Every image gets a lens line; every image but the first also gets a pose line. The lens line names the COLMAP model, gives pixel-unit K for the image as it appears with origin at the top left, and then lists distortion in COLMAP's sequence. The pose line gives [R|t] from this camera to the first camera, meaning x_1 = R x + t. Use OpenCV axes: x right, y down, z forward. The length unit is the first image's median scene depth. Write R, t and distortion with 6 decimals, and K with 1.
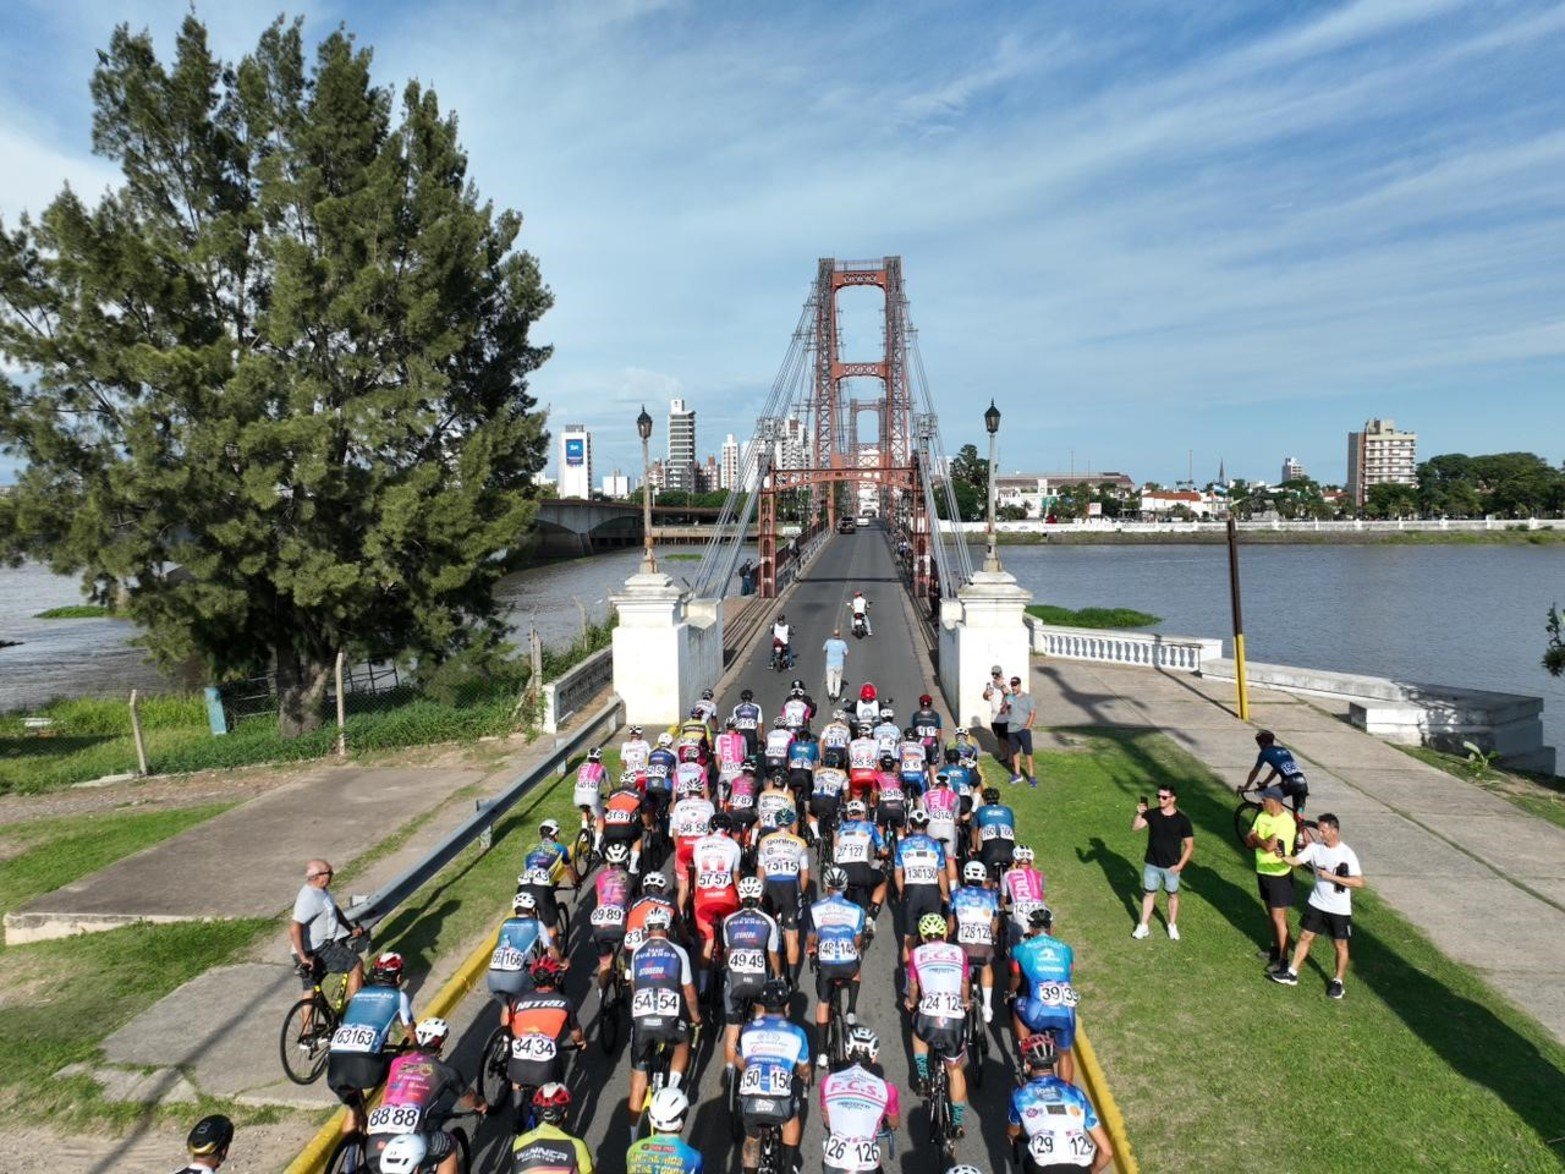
lens RADIAL K [[1128.4, 0, 783.5], [0, 1128.4, 583.4], [0, 0, 1]] dist [0.003781, 0.007796]
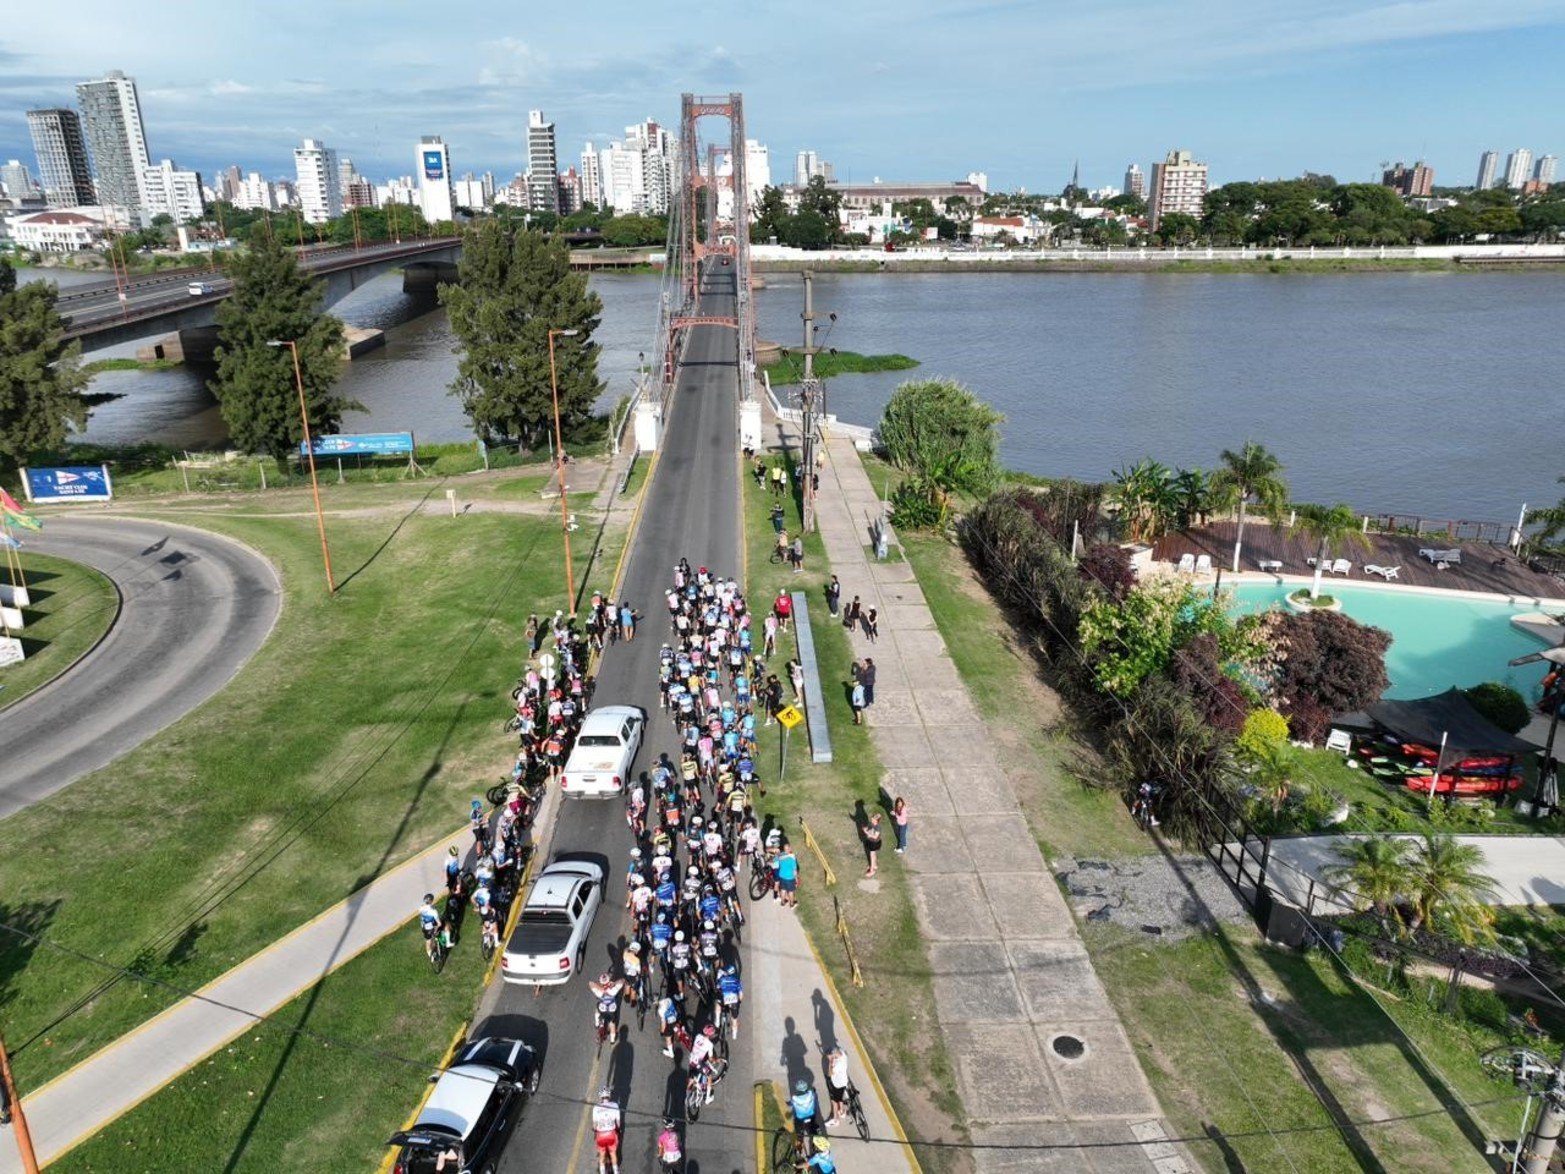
lens RADIAL K [[1128.4, 0, 782.9], [0, 1128.4, 584.7], [0, 0, 1]] dist [0.003781, 0.007796]
pose [[0.992998, -0.038025, 0.111841, -0.006855], [0.007934, 0.966104, 0.258030, -0.021615], [-0.117862, -0.255336, 0.959642, -0.145824]]
